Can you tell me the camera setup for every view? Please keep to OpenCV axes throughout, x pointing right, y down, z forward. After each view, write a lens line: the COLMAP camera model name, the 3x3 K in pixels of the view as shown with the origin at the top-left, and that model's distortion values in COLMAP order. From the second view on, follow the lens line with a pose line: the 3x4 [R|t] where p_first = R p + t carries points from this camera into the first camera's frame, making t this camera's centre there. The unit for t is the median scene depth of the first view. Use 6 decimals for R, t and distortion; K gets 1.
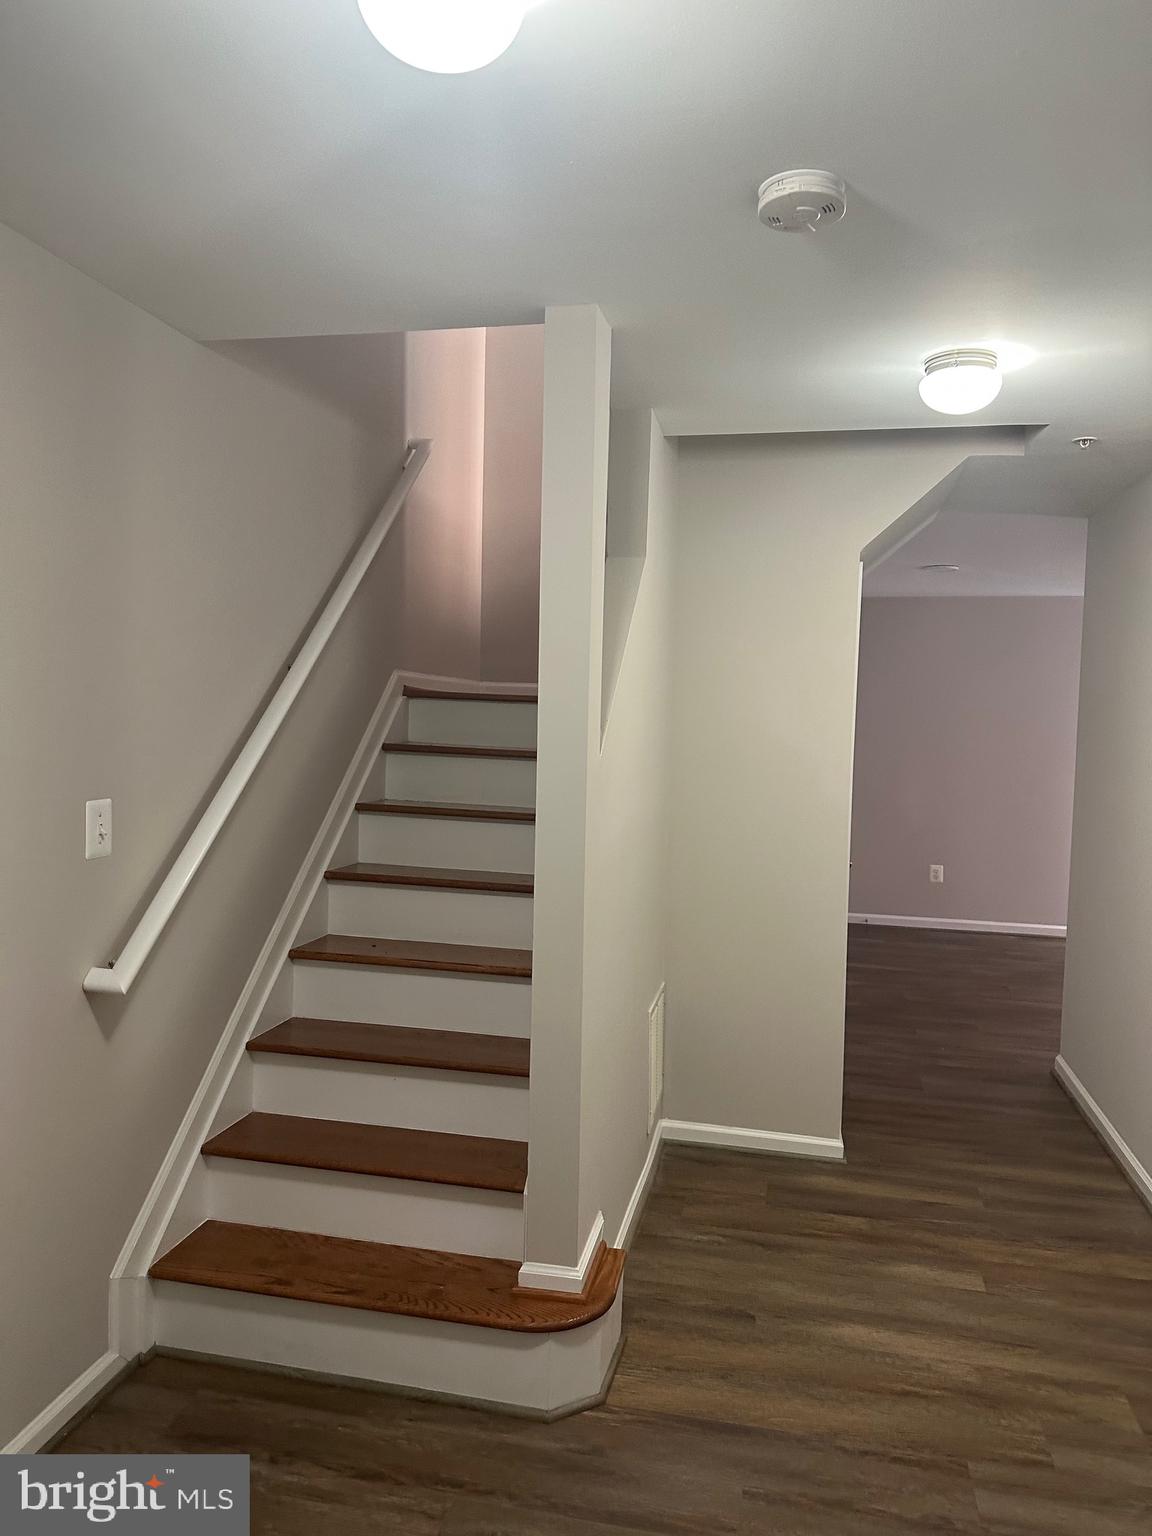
lens RADIAL K [[1090.5, 0, 571.3], [0, 1090.5, 770.0], [0, 0, 1]] dist [0.102018, -0.129360]
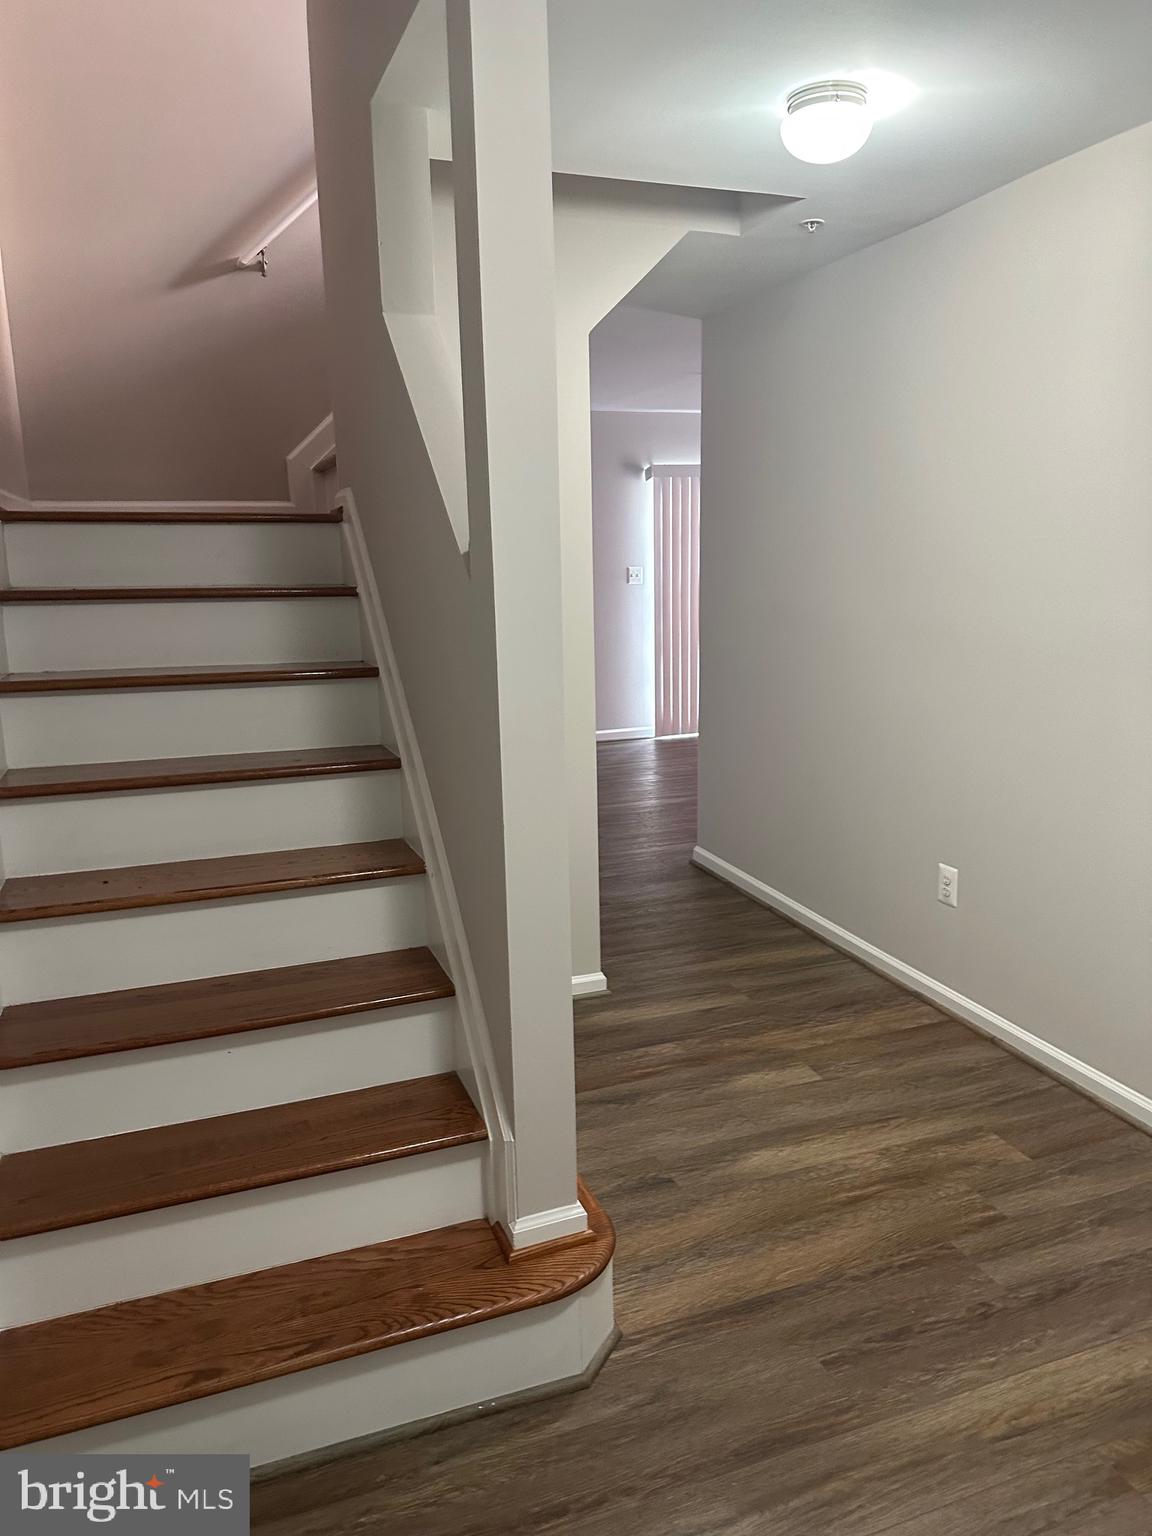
lens RADIAL K [[1036.8, 0, 346.4], [0, 1036.8, 774.4], [0, 0, 1]] dist [0.096464, -0.119465]
pose [[0.839692, -0.150357, 0.521834, -0.495626], [0.070090, 0.982877, 0.170415, -0.010788], [-0.538522, -0.106520, 0.835852, 0.465089]]
